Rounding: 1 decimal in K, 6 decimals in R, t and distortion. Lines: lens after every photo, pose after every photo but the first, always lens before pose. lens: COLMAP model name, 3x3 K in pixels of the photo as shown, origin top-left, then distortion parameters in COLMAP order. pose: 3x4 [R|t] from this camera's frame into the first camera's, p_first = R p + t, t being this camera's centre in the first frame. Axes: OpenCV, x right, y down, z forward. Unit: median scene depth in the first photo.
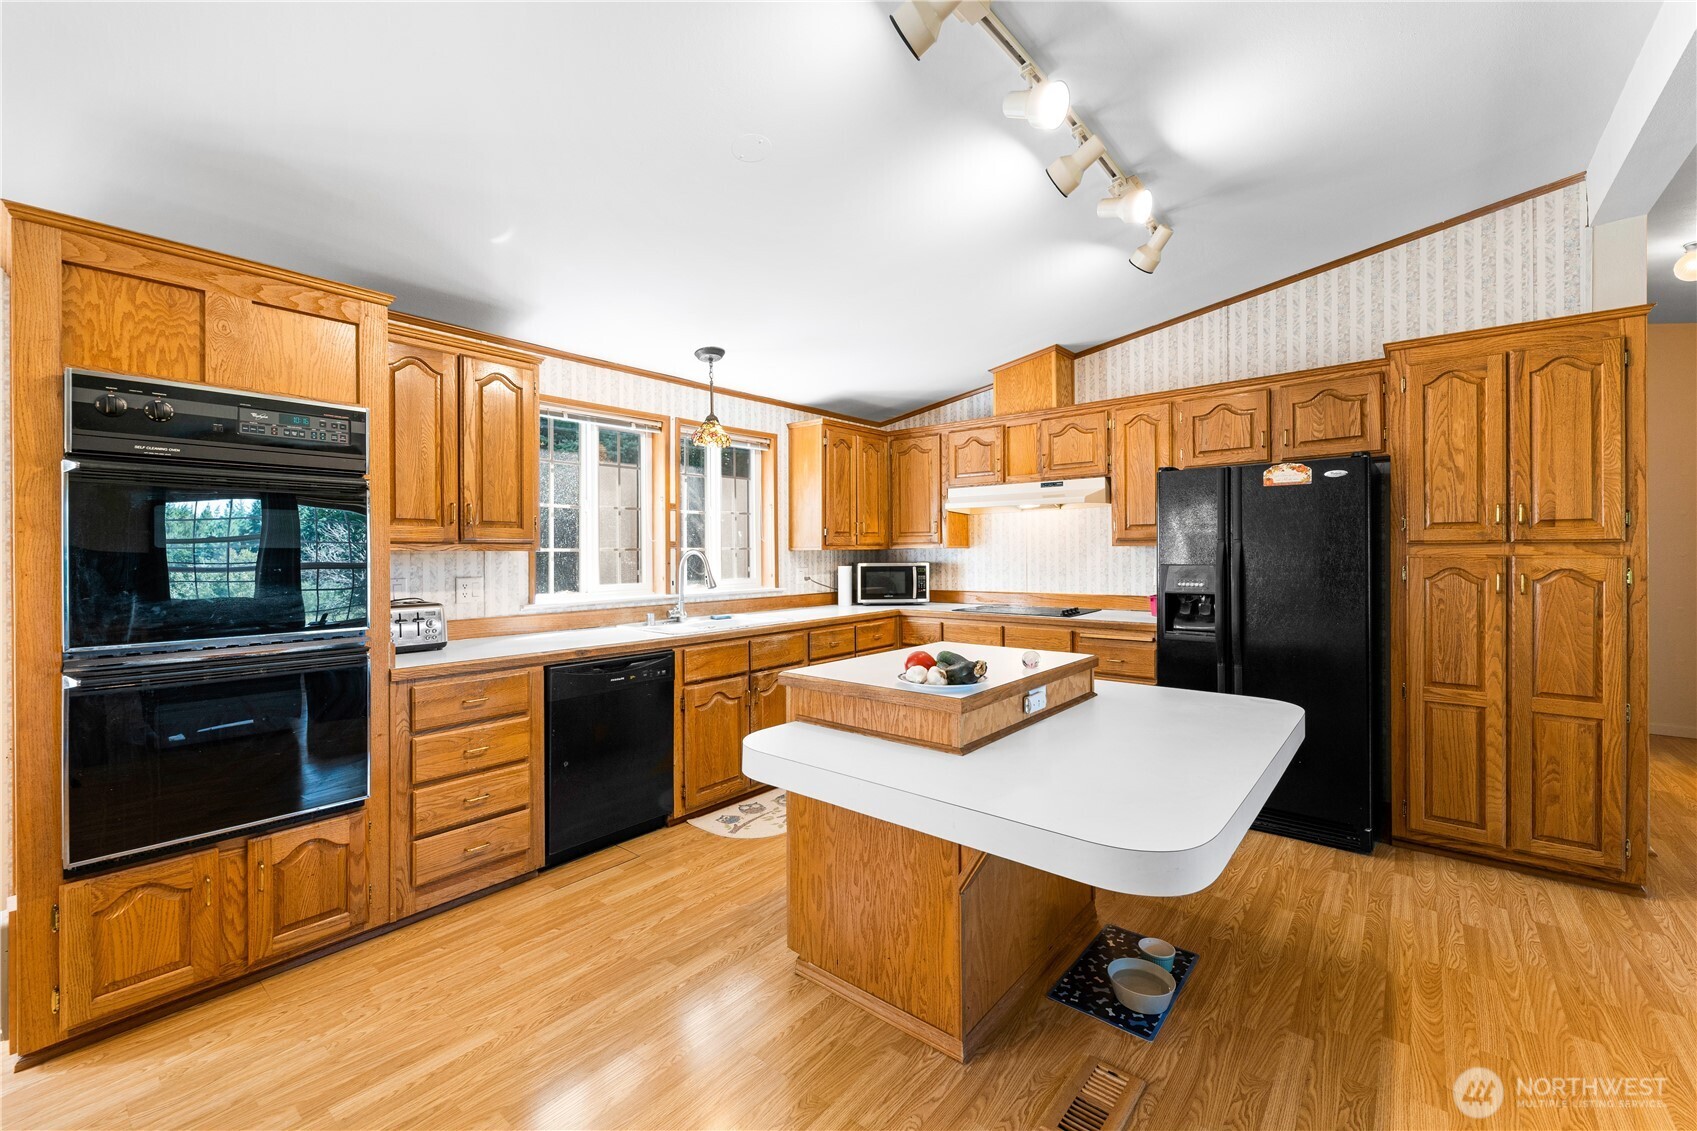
lens RADIAL K [[697.5, 0, 848.5], [0, 697.5, 565.5], [0, 0, 1]] dist [-0.001117, -0.000128]
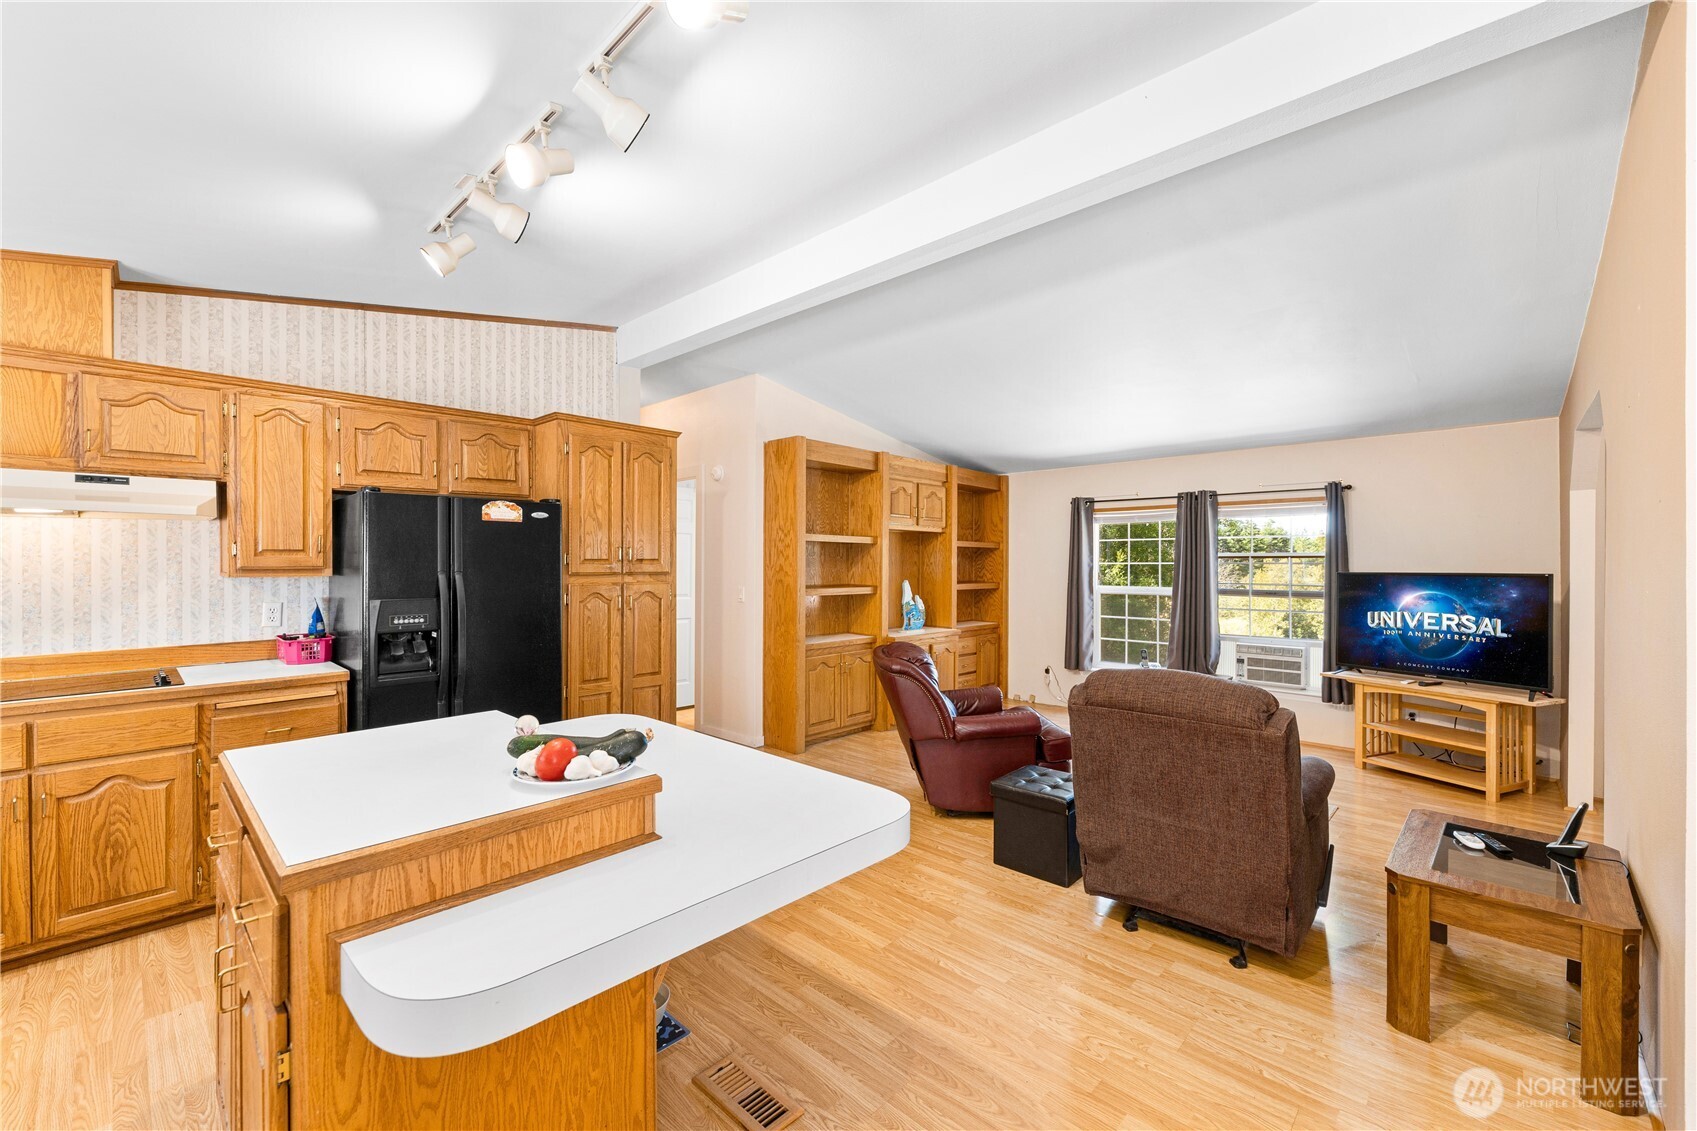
lens RADIAL K [[688.5, 0, 848.5], [0, 688.5, 565.5], [0, 0, 1]] dist [0.000153, 0.000026]
pose [[0.047794, -0.000706, 0.998857, -0.391674], [0.017251, 0.999851, -0.000119, -0.036914], [-0.998708, 0.017237, 0.047799, 0.407509]]
